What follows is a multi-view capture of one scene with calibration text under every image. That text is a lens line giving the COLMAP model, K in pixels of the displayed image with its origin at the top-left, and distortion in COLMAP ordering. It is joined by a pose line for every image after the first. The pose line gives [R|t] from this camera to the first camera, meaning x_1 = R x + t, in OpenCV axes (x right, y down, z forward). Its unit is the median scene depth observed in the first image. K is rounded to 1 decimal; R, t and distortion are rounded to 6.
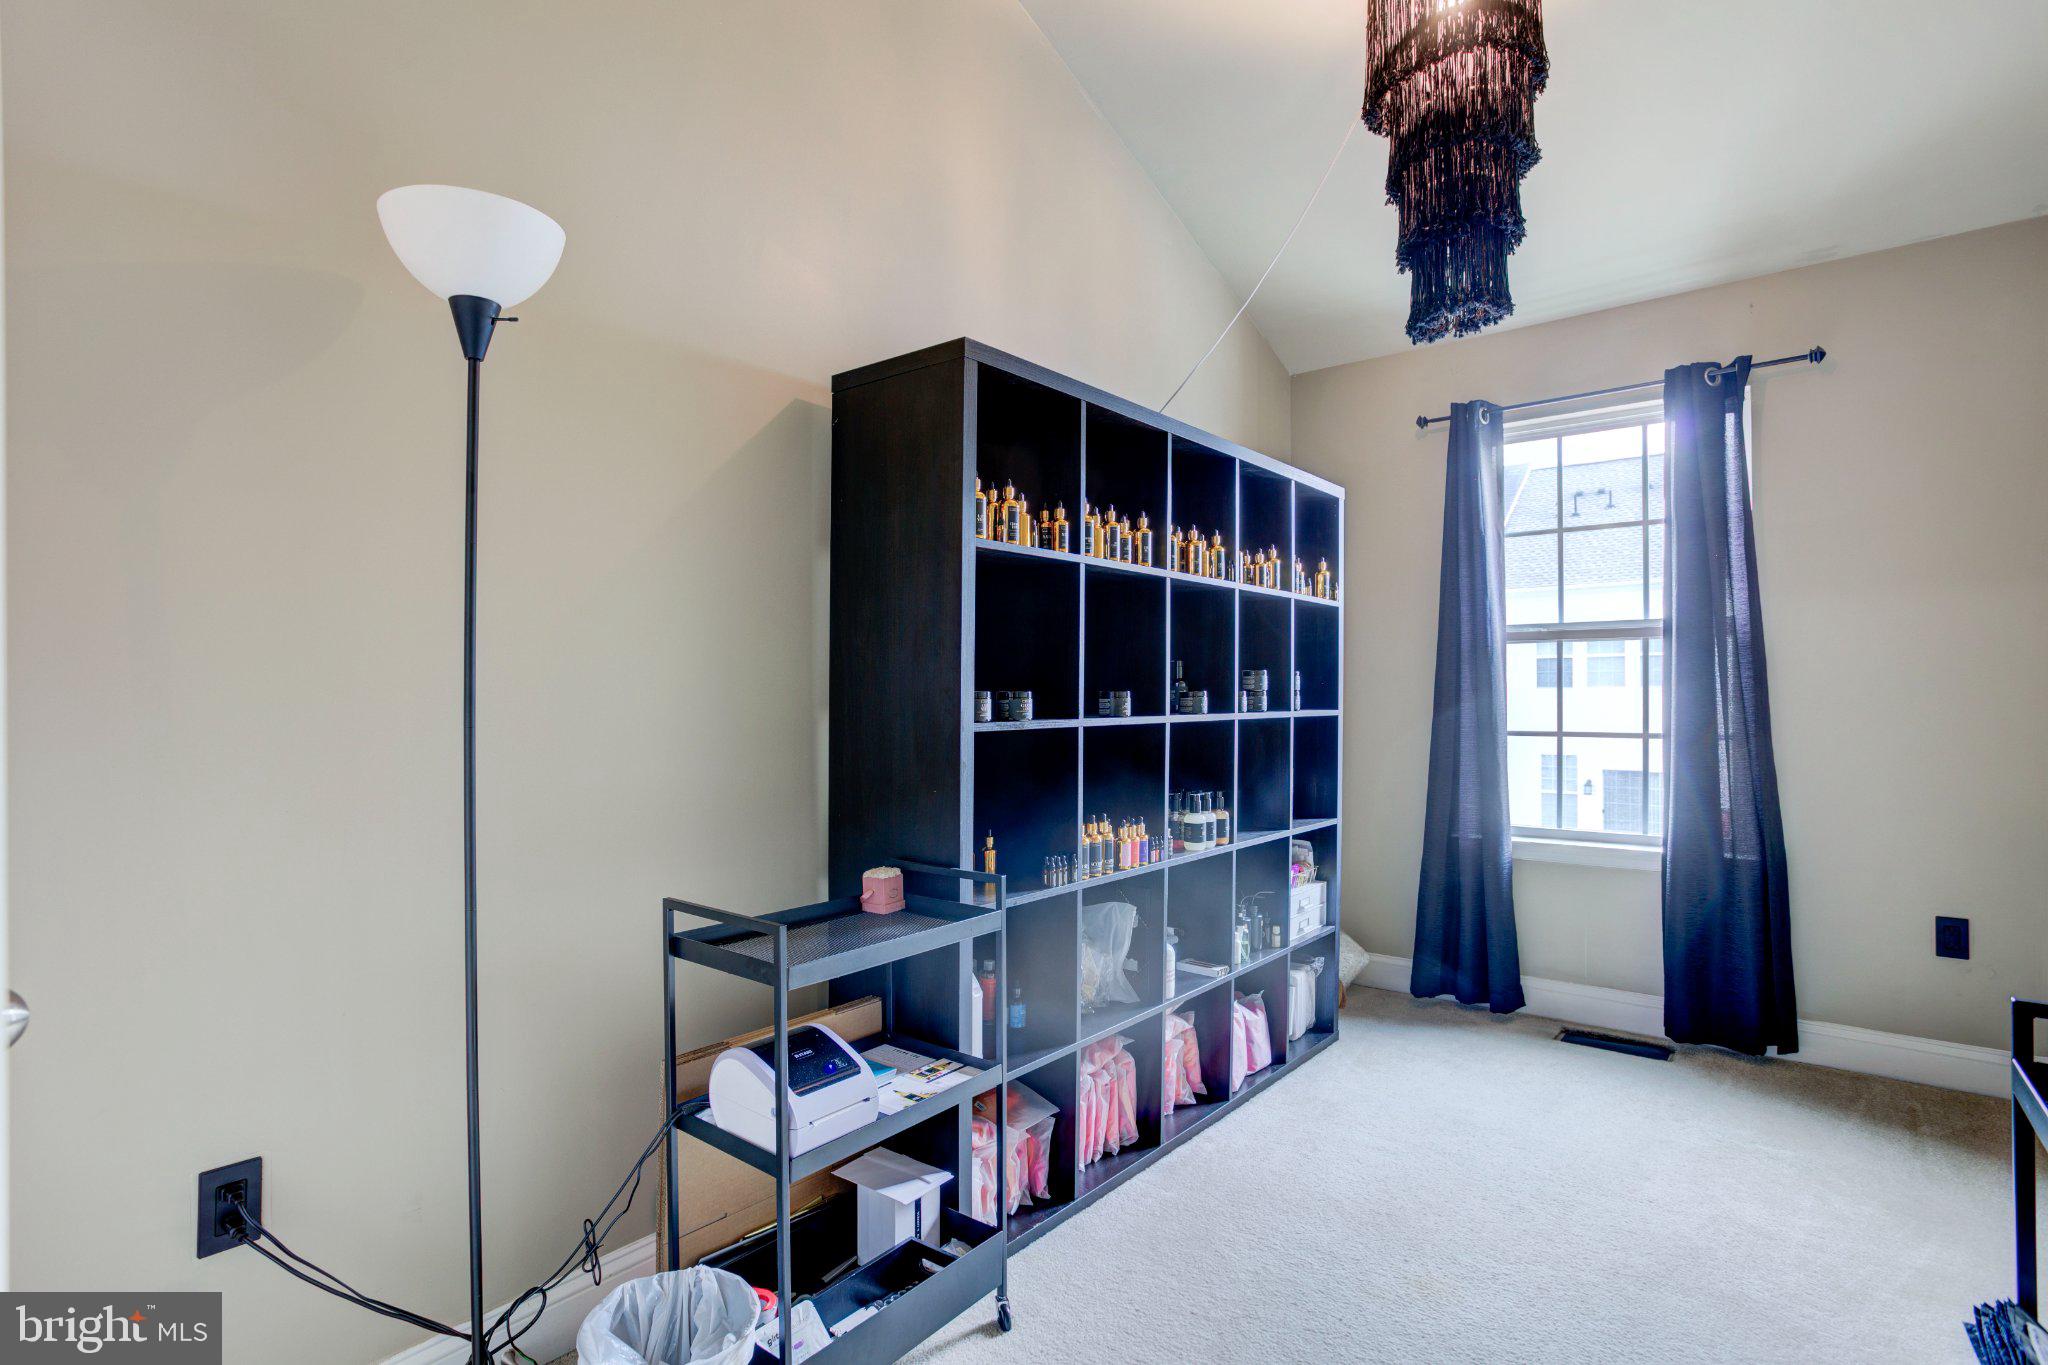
lens RADIAL K [[1028.2, 0, 1027.4], [0, 1028.2, 675.2], [0, 0, 1]] dist [-0.064272, 0.038994]
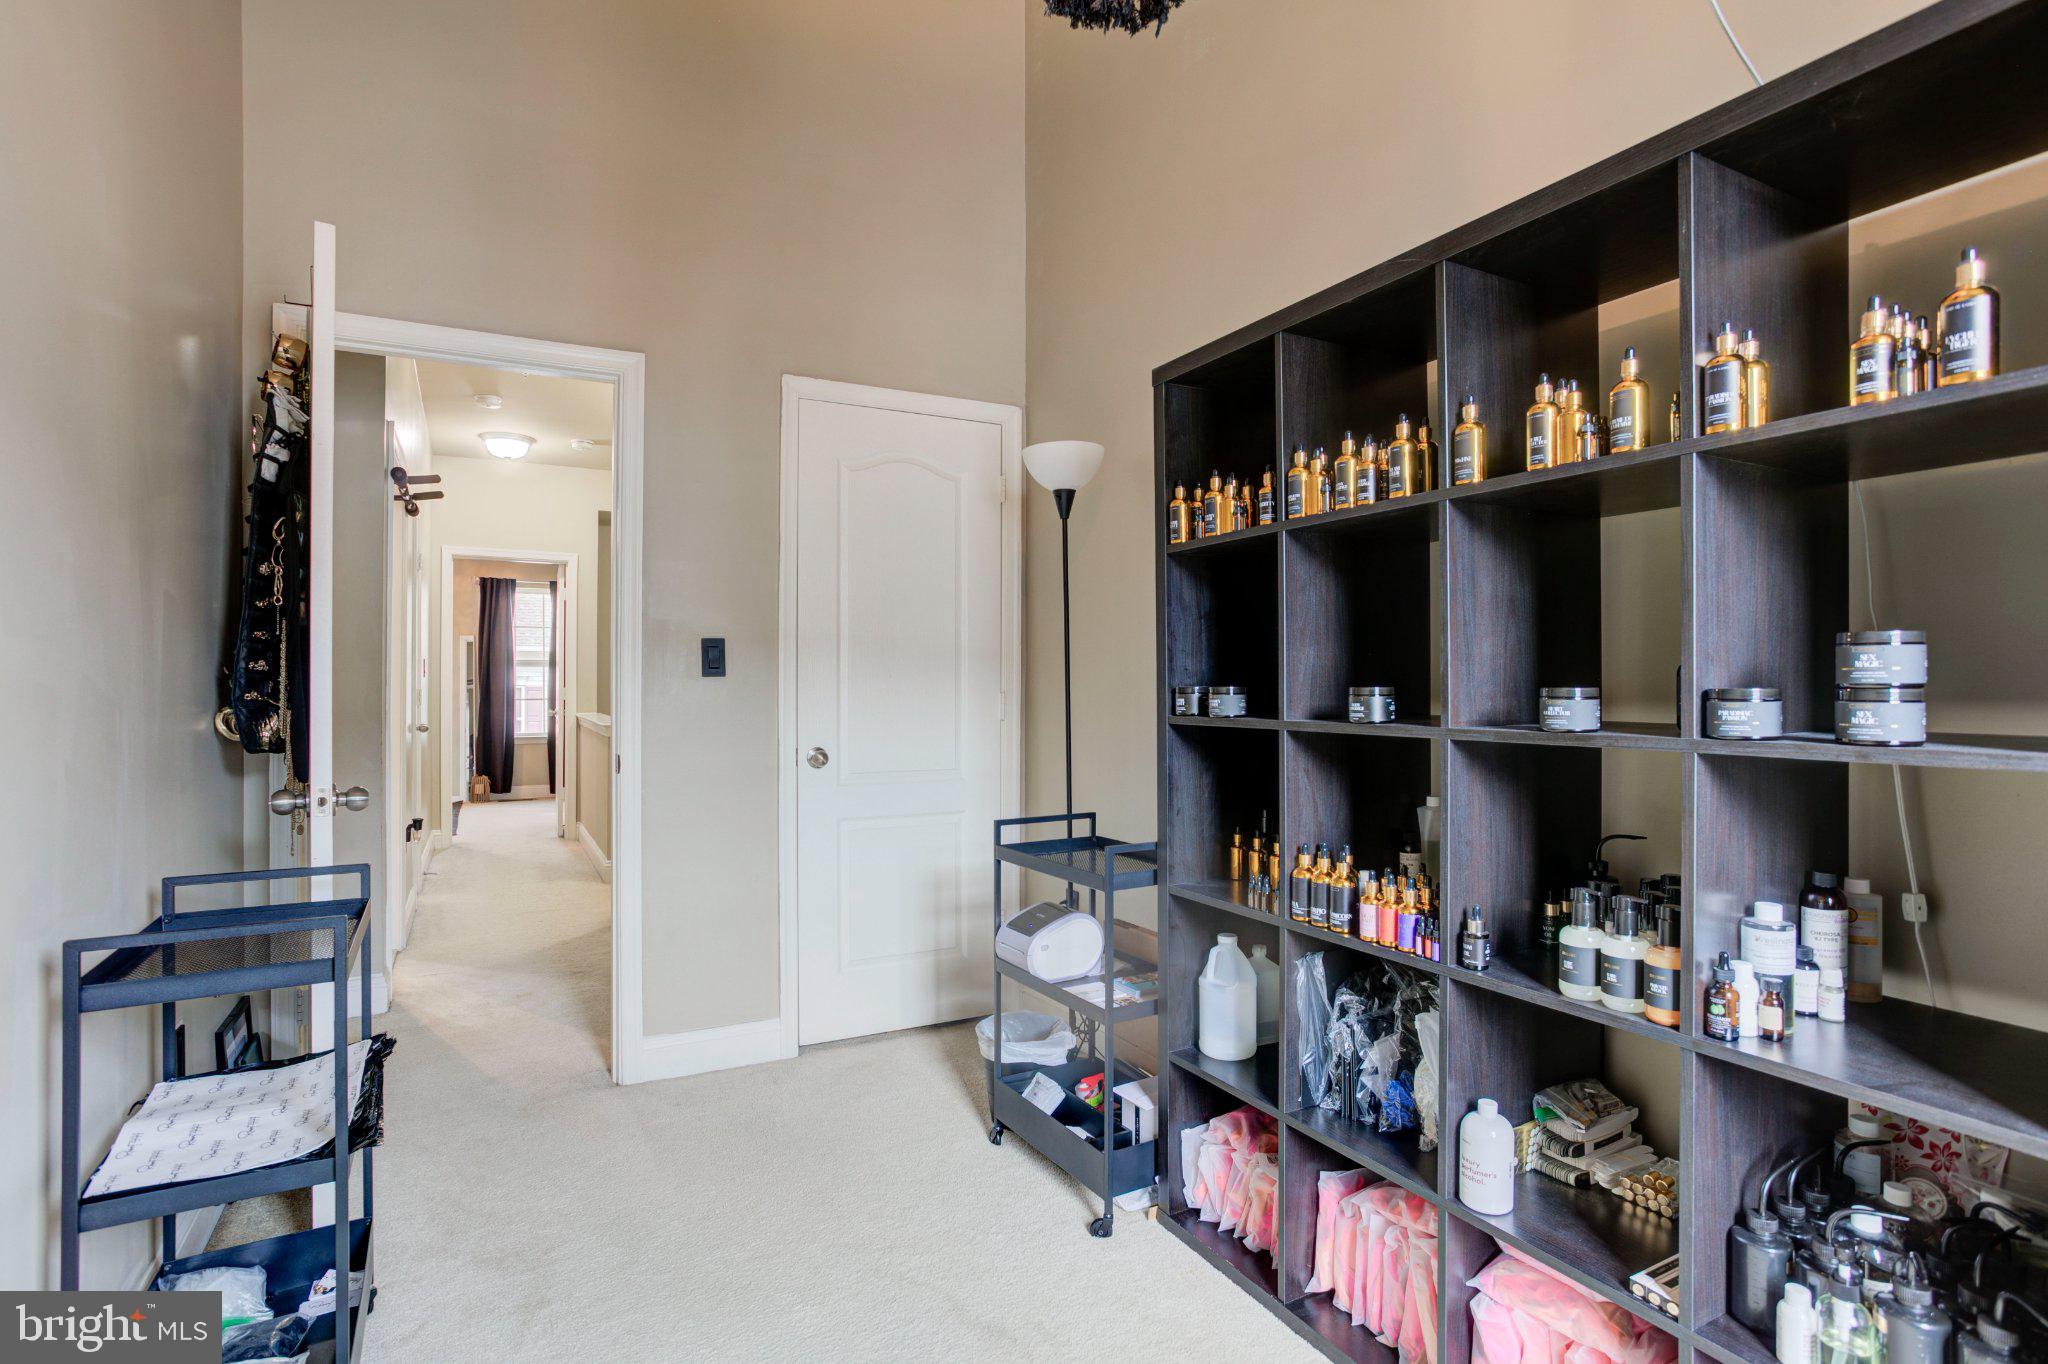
lens RADIAL K [[1028.2, 0, 1027.4], [0, 1028.2, 674.7], [0, 0, 1]] dist [-0.064272, 0.038994]
pose [[-0.380123, -0.013987, -0.924830, 0.845642], [0.003603, 0.999856, -0.016603, 0.018380], [0.924929, -0.009644, -0.380017, 1.064478]]
